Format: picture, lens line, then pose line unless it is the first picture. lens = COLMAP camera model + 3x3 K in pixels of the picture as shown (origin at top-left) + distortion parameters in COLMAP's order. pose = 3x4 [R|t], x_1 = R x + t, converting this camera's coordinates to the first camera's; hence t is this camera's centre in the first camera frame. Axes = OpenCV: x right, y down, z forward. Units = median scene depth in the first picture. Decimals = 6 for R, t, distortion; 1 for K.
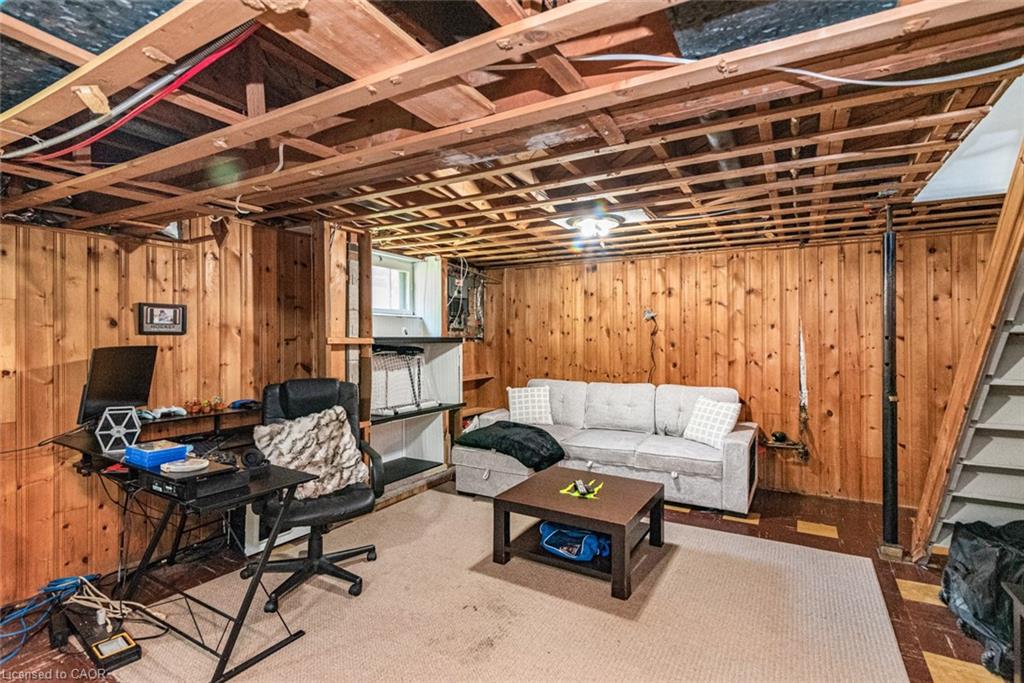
lens RADIAL K [[477.1, 0, 547.4], [0, 477.1, 338.3], [0, 0, 1]] dist [0.003502, 0.001082]
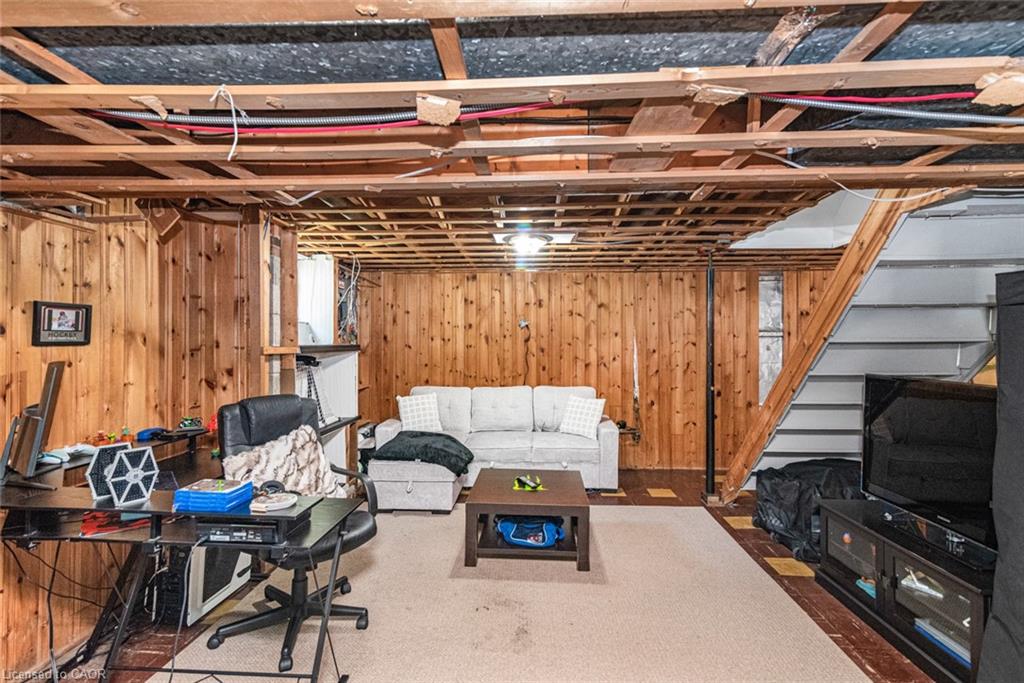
lens RADIAL K [[477.1, 0, 546.4], [0, 477.1, 336.9], [0, 0, 1]] dist [0.003502, 0.001082]
pose [[0.880353, 0.004111, 0.474300, -0.385505], [0.000946, 0.999945, -0.010424, -0.009419], [-0.474317, 0.009626, 0.880301, 0.012929]]
